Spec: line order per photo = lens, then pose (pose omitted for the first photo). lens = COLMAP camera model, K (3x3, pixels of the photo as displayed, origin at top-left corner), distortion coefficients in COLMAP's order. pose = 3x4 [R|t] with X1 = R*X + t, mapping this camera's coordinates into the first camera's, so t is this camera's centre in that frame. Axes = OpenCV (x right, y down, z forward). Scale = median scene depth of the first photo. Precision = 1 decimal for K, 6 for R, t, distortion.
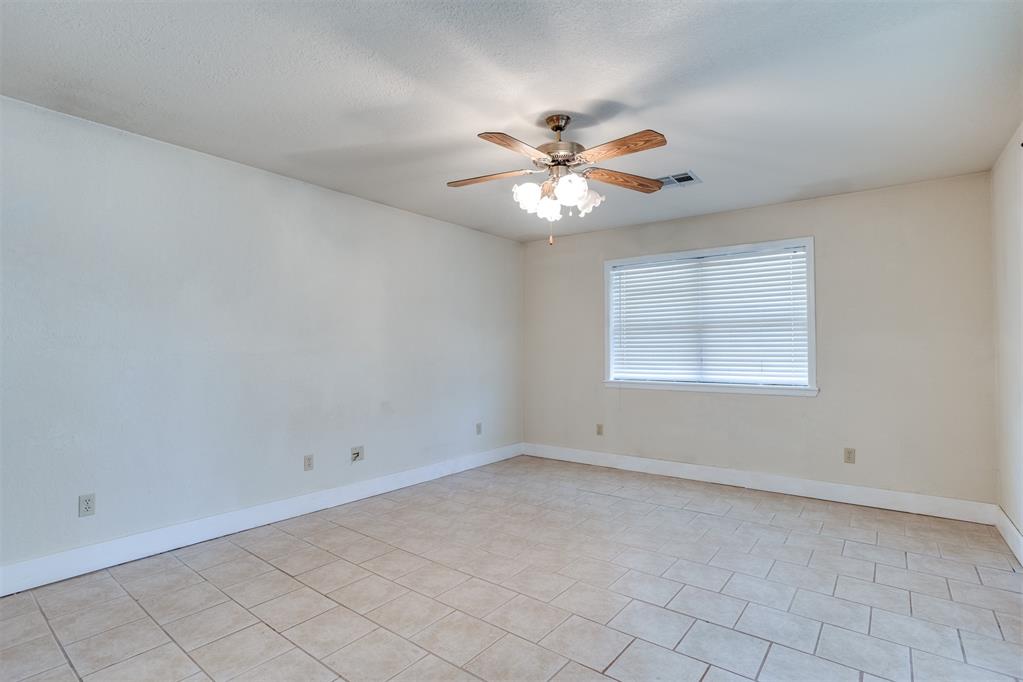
lens RADIAL K [[500.9, 0, 511.9], [0, 500.9, 347.4], [0, 0, 1]] dist [-0.048549, 0.025872]
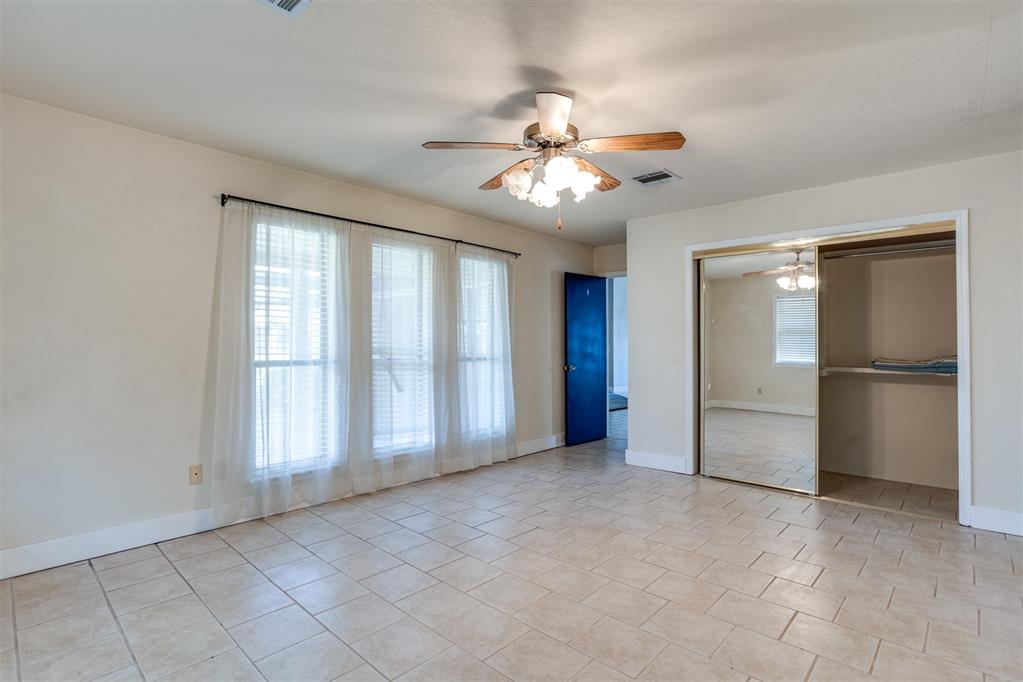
lens RADIAL K [[498.1, 0, 507.8], [0, 498.1, 342.4], [0, 0, 1]] dist [-0.043640, 0.020298]
pose [[-0.994352, -0.006939, 0.105908, 0.048589], [-0.007699, 0.999947, -0.006766, 0.006653], [-0.105855, -0.007544, -0.994353, 1.241212]]
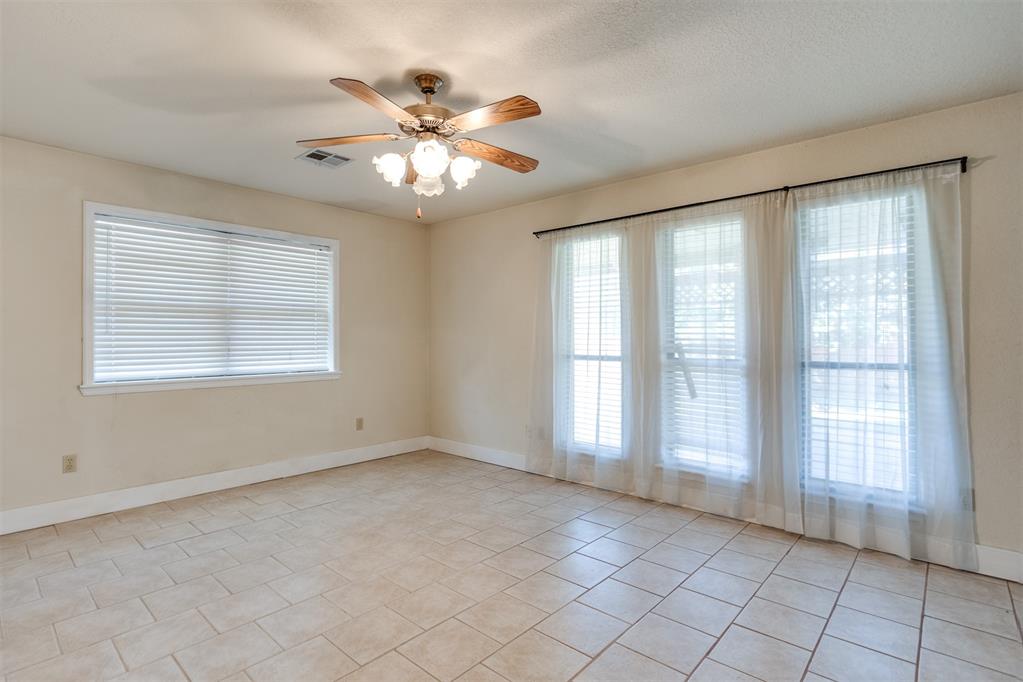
lens RADIAL K [[498.1, 0, 507.8], [0, 498.1, 342.4], [0, 0, 1]] dist [-0.043640, 0.020298]
pose [[0.083298, -0.006120, 0.996506, -0.499656], [-0.006437, 0.999957, 0.006679, 0.003481], [-0.996504, -0.006971, 0.083255, 0.497627]]
